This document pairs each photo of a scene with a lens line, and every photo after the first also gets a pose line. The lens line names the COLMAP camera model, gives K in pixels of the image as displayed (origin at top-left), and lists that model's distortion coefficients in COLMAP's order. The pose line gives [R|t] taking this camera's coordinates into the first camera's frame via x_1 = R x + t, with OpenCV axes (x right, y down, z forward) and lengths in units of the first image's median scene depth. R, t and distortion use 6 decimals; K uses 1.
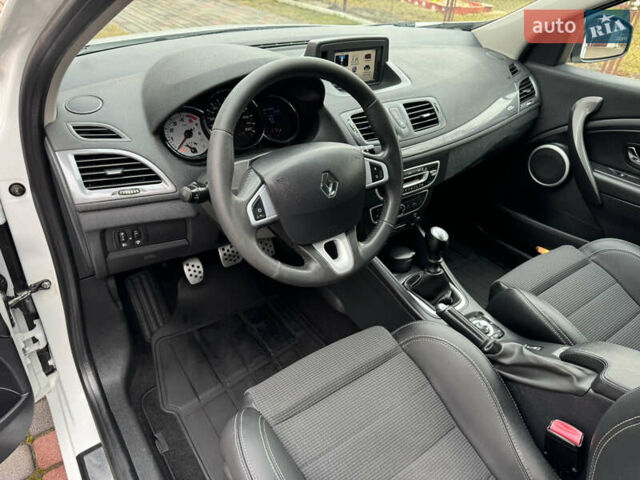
lens RADIAL K [[450.2, 0, 316.4], [0, 450.2, 240.0], [0, 0, 1]] dist [0.022849, -0.025780]
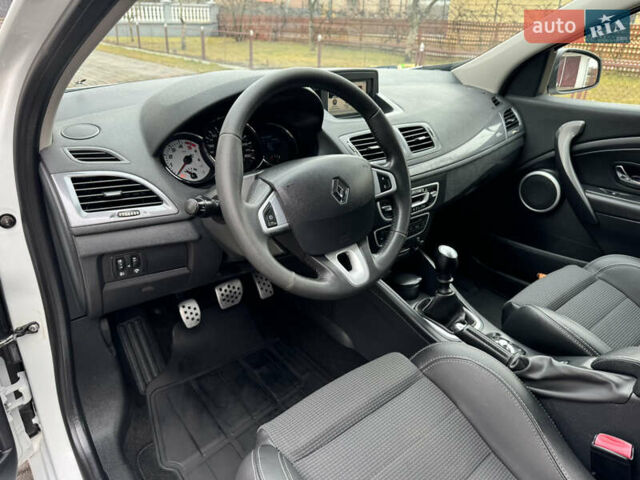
lens RADIAL K [[450.2, 0, 316.0], [0, 450.2, 241.8], [0, 0, 1]] dist [0.022849, -0.025780]
pose [[0.997646, -0.054820, 0.041203, -0.048594], [0.060089, 0.988329, -0.139984, 0.082051], [-0.033048, 0.142130, 0.989296, 0.041952]]
